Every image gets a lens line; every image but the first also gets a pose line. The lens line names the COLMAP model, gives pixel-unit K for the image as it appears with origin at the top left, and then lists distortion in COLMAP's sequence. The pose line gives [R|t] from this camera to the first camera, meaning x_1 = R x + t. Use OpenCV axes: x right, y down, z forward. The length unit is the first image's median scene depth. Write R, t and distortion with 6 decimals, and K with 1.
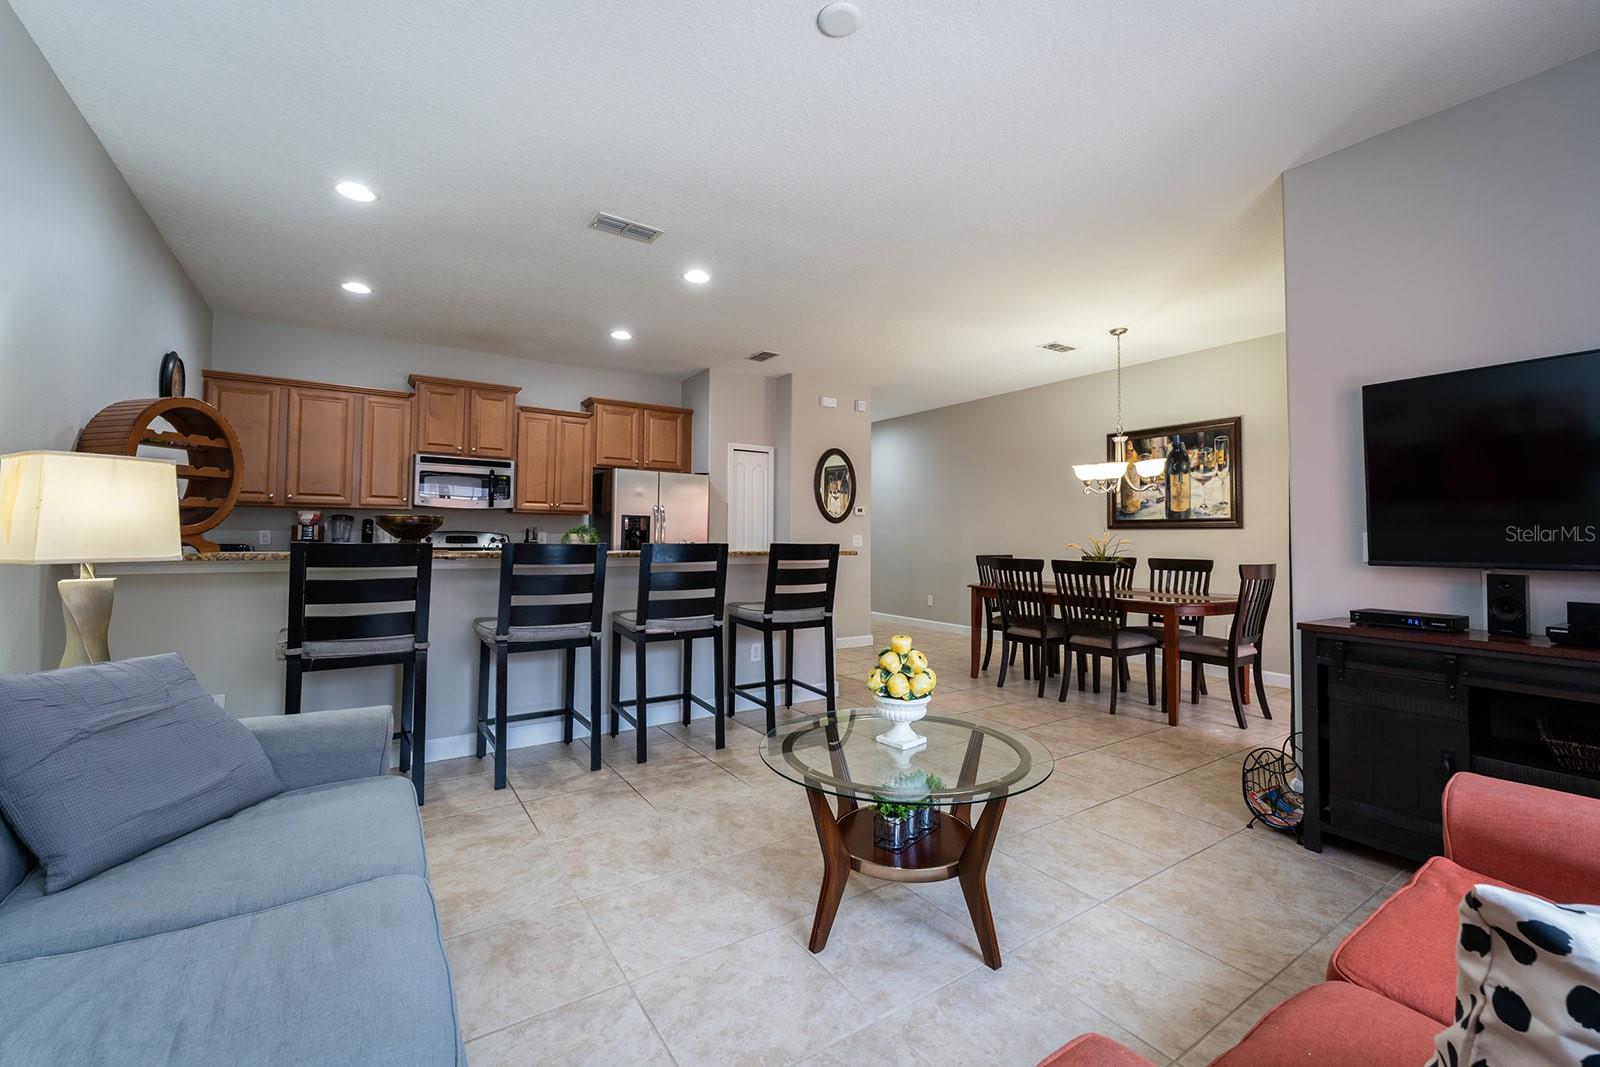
lens RADIAL K [[676.3, 0, 787.8], [0, 676.3, 523.7], [0, 0, 1]] dist [-0.000959, 0.000499]
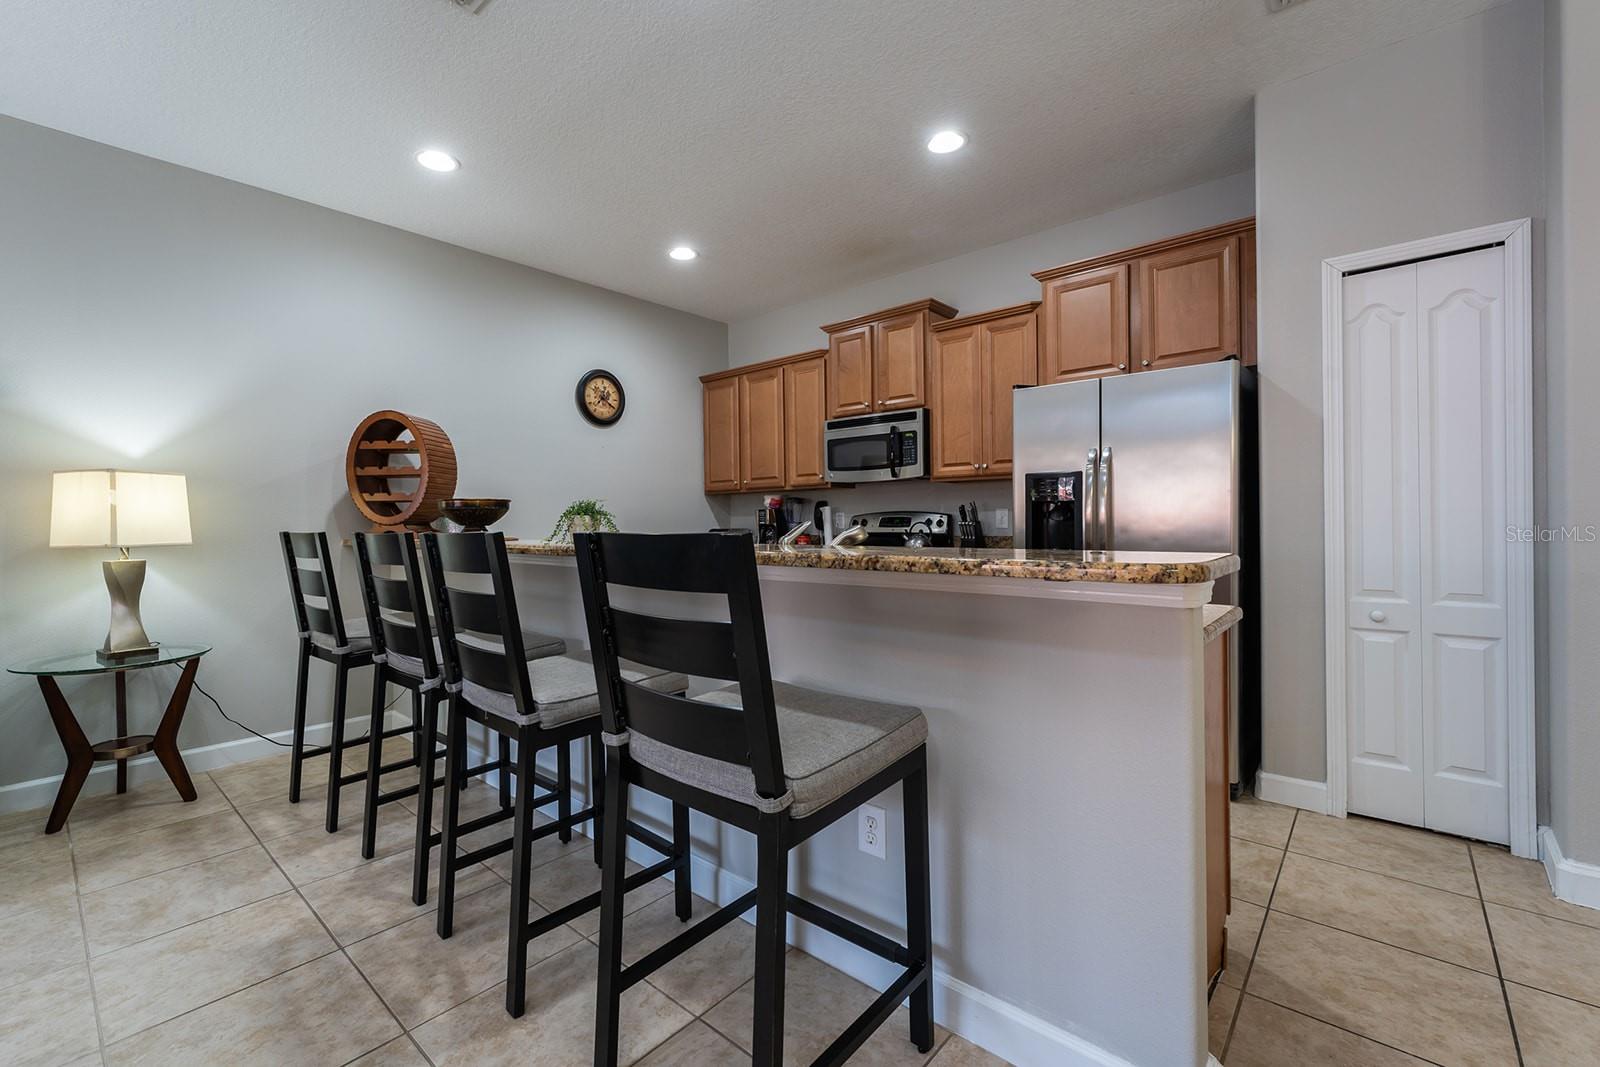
lens RADIAL K [[676.3, 0, 796.7], [0, 676.3, 527.6], [0, 0, 1]] dist [-0.000959, 0.000499]
pose [[0.255276, -0.000777, -0.966868, 0.262070], [0.036708, 0.999286, 0.008889, 0.020749], [0.966171, -0.037761, 0.255122, 0.783002]]
